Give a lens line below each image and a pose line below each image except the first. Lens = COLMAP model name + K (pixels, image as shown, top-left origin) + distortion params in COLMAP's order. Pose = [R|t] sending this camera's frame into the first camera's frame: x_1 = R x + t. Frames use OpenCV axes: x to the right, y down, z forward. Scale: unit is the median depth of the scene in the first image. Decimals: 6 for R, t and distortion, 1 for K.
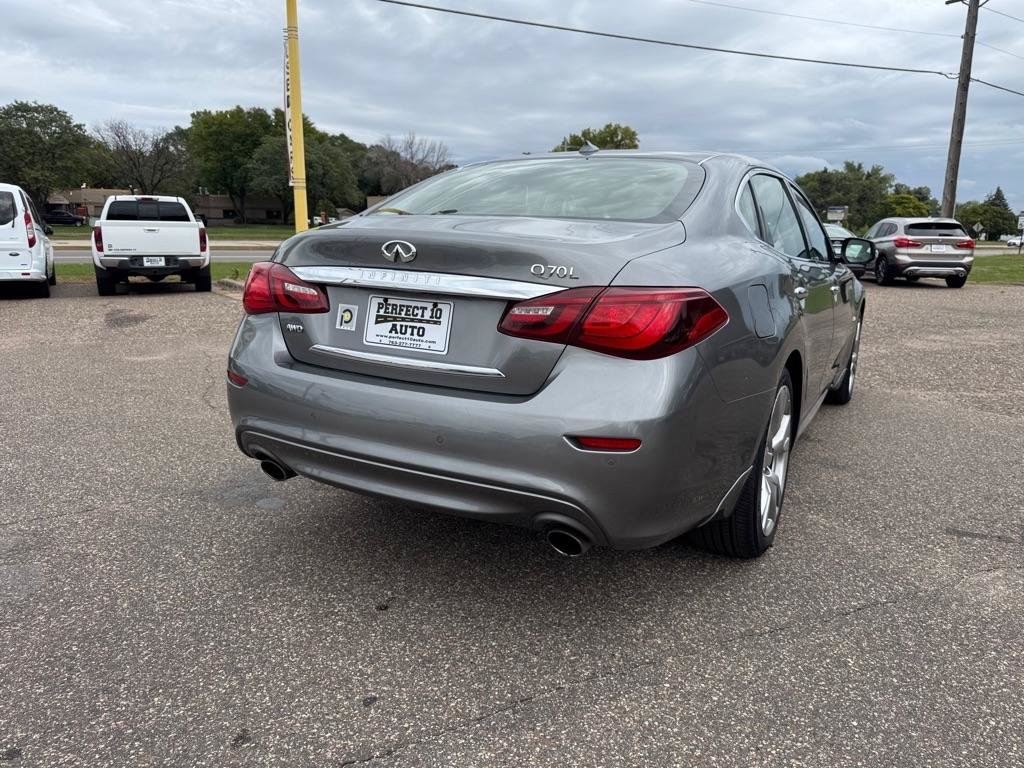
lens RADIAL K [[727.0, 0, 512.0], [0, 727.0, 384.0], [0, 0, 1]] dist [0.032946, -0.038930]
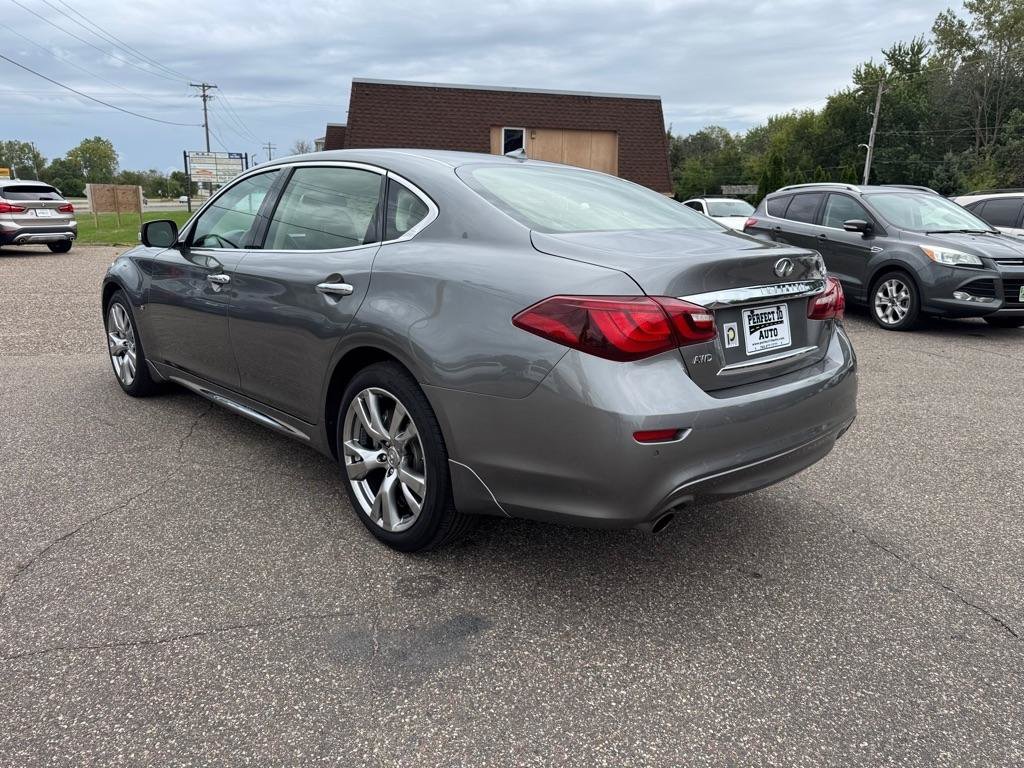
lens RADIAL K [[731.9, 0, 513.5], [0, 731.9, 387.7], [0, 0, 1]] dist [0.003231, -0.006098]
pose [[0.295609, -0.244408, 0.923515, -1.306184], [0.184908, 0.963075, 0.195691, -0.281777], [-0.937243, 0.112918, 0.329887, 0.956816]]
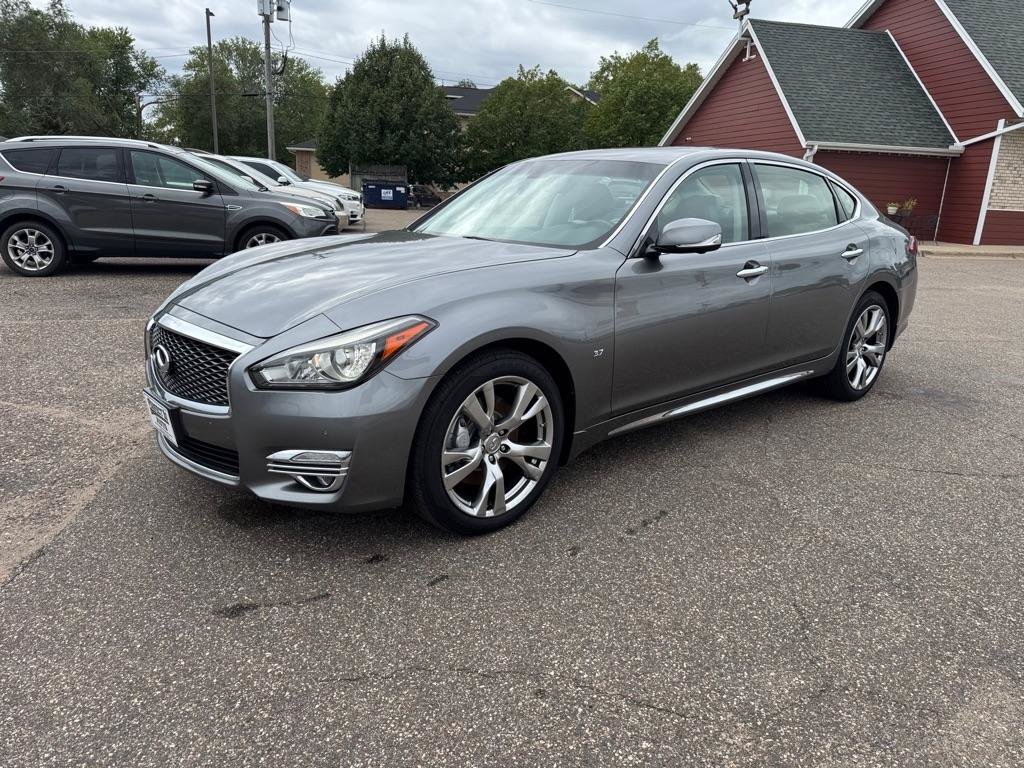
lens RADIAL K [[727.3, 0, 515.7], [0, 727.3, 381.7], [0, 0, 1]] dist [0.023235, -0.028295]
pose [[-0.939334, -0.141855, 0.312297, 0.002533], [0.014090, 0.893748, 0.448348, -0.832428], [-0.342715, 0.425549, -0.837529, 3.713638]]
